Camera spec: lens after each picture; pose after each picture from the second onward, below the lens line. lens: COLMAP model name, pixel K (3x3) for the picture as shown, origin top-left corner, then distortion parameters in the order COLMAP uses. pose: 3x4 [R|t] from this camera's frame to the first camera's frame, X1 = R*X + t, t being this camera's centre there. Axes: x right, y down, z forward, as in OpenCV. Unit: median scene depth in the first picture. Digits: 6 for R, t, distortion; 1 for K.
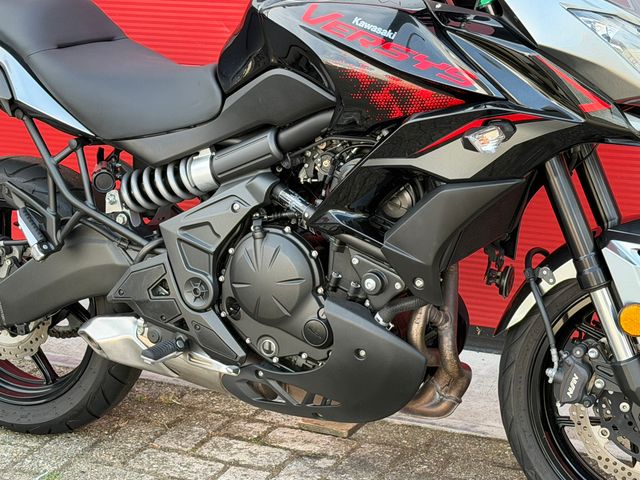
lens RADIAL K [[1489.6, 0, 309.2], [0, 1489.6, 254.8], [0, 0, 1]] dist [0.141851, 0.000000]
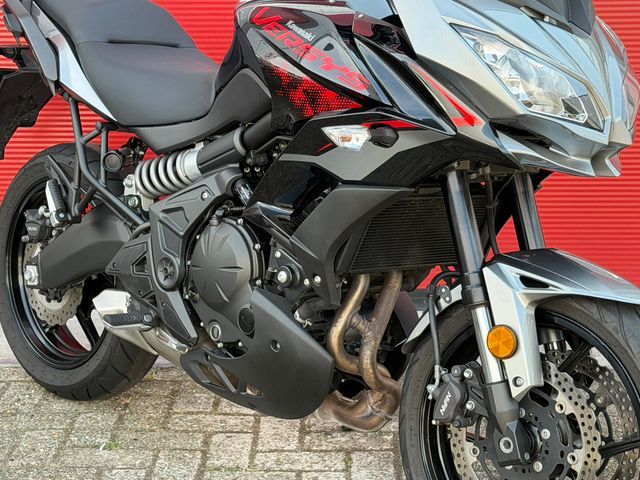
lens RADIAL K [[1489.6, 0, 317.0], [0, 1489.6, 247.0], [0, 0, 1]] dist [0.141851, 0.000000]
pose [[0.941064, 0.143059, -0.306484, 0.348622], [-0.169443, 0.983642, -0.061138, 0.054137], [0.292724, 0.109466, 0.949910, 0.010300]]
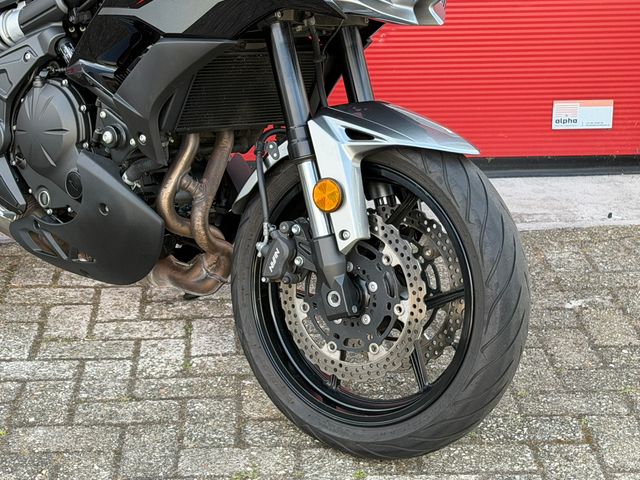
lens RADIAL K [[1489.6, 0, 313.6], [0, 1489.6, 254.9], [0, 0, 1]] dist [0.141851, 0.000000]
pose [[0.964176, 0.142442, -0.223775, 0.380373], [-0.146367, 0.989230, -0.000963, 0.073019], [0.221228, 0.033681, 0.974640, 0.036475]]
